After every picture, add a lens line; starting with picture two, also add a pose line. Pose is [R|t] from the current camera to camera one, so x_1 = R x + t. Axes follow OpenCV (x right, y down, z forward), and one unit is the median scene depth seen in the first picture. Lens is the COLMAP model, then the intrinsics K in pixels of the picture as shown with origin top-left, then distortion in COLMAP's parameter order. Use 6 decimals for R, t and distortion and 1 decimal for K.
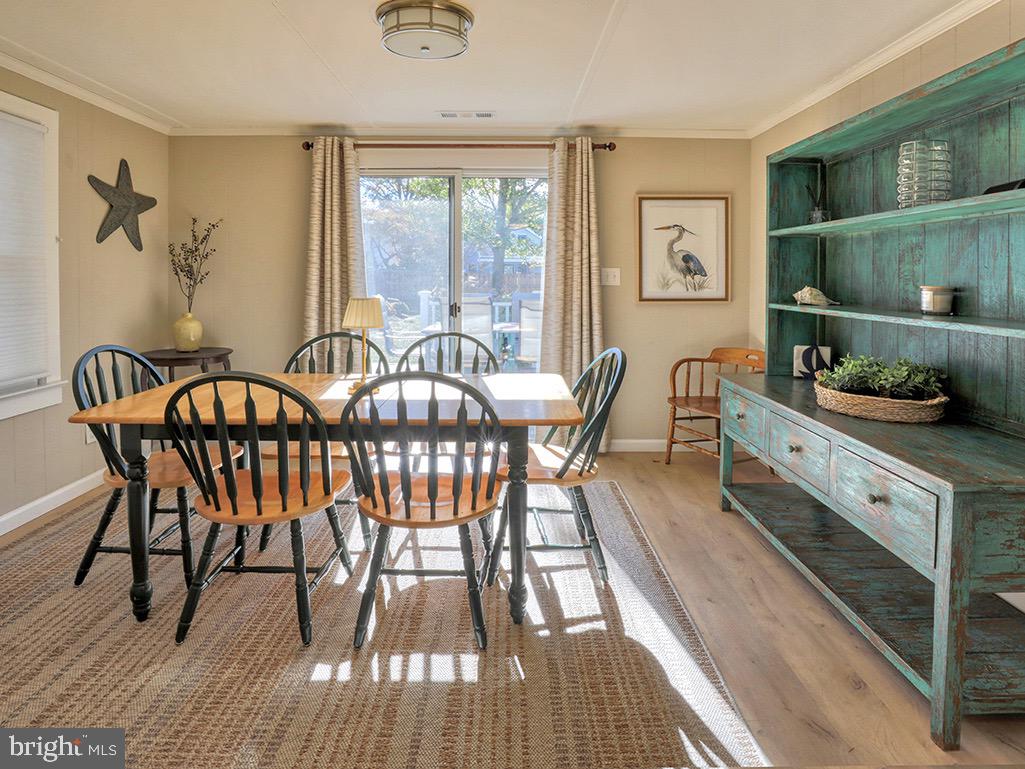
lens RADIAL K [[596.8, 0, 508.1], [0, 596.8, 383.3], [0, 0, 1]] dist [-0.034330, 0.003036]
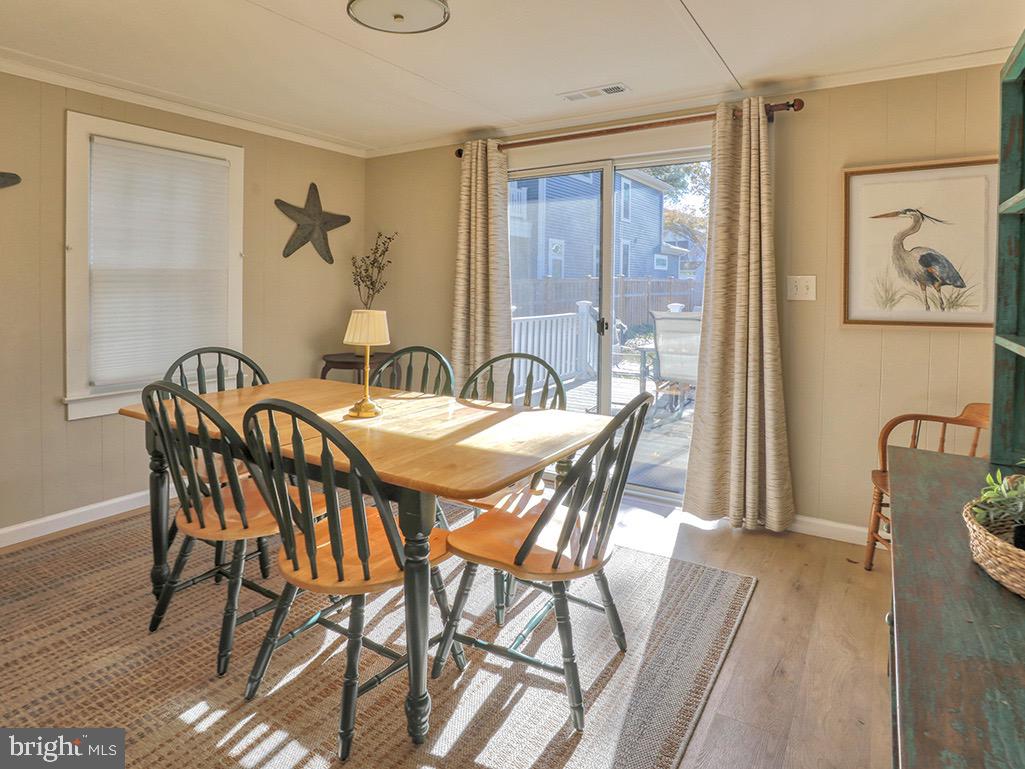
lens RADIAL K [[596.8, 0, 510.4], [0, 596.8, 377.7], [0, 0, 1]] dist [-0.034330, 0.003036]
pose [[0.839793, 0.080617, -0.536887, 0.289207], [-0.094760, 0.995499, 0.001259, -0.043402], [0.534573, 0.049818, 0.843653, 0.241733]]
